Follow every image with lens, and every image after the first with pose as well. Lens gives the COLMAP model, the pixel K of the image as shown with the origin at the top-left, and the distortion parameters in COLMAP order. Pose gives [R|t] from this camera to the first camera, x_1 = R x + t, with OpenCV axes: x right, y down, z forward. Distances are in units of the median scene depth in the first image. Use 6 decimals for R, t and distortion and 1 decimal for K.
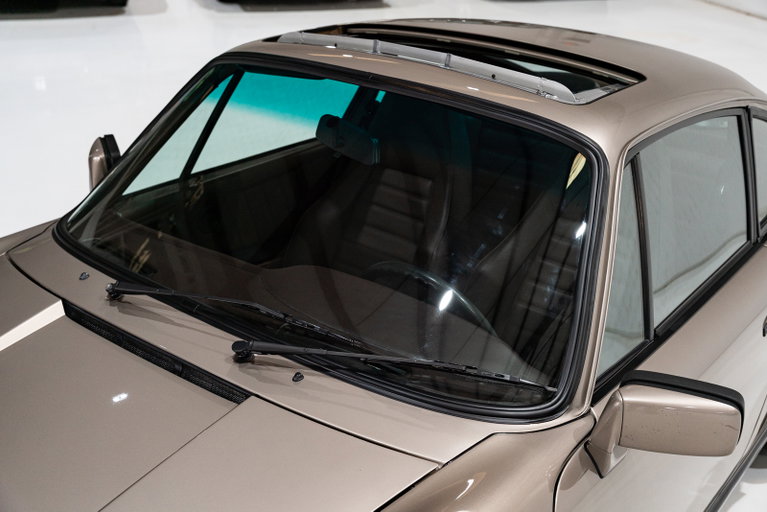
lens RADIAL K [[953.4, 0, 384.1], [0, 953.4, 253.8], [0, 0, 1]] dist [-0.002097, 0.000000]
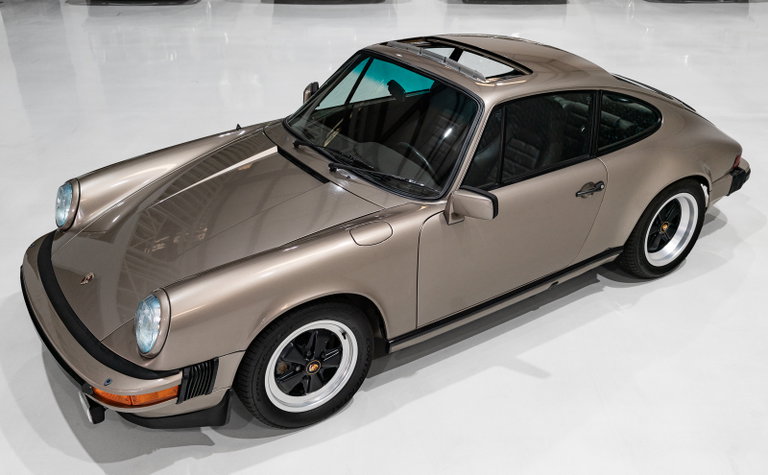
lens RADIAL K [[763.2, 0, 387.4], [0, 763.2, 237.4], [0, 0, 1]] dist [0.031989, 0.000000]
pose [[0.953931, 0.126242, -0.272173, 0.527931], [-0.108129, 0.990863, 0.080613, 0.093757], [0.279863, -0.047469, 0.958866, -0.887174]]
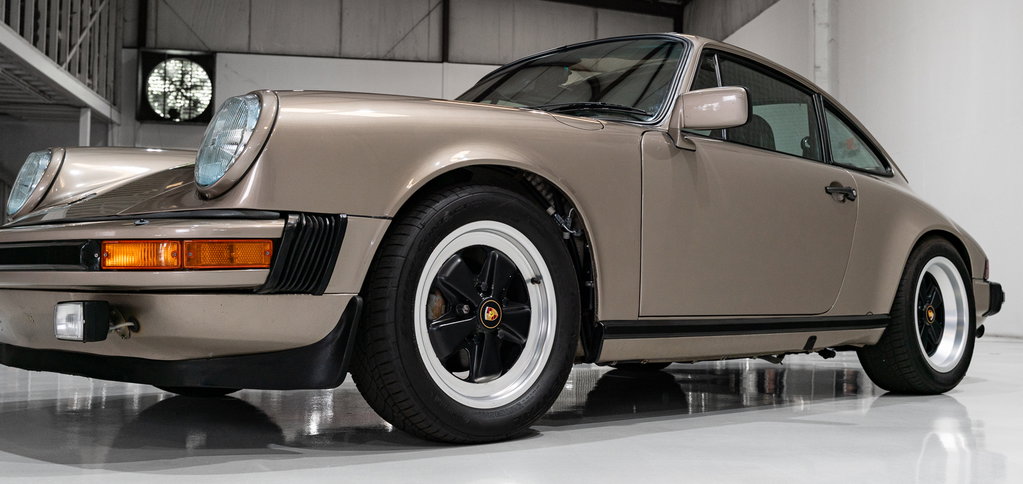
lens RADIAL K [[1016.5, 0, 512.1], [0, 1016.5, 256.9], [0, 0, 1]] dist [0.025992, 0.000000]
pose [[0.988783, -0.009057, -0.149087, 0.166931], [-0.059161, 0.892774, -0.446603, 1.015681], [0.137146, 0.450413, 0.882224, -0.468606]]
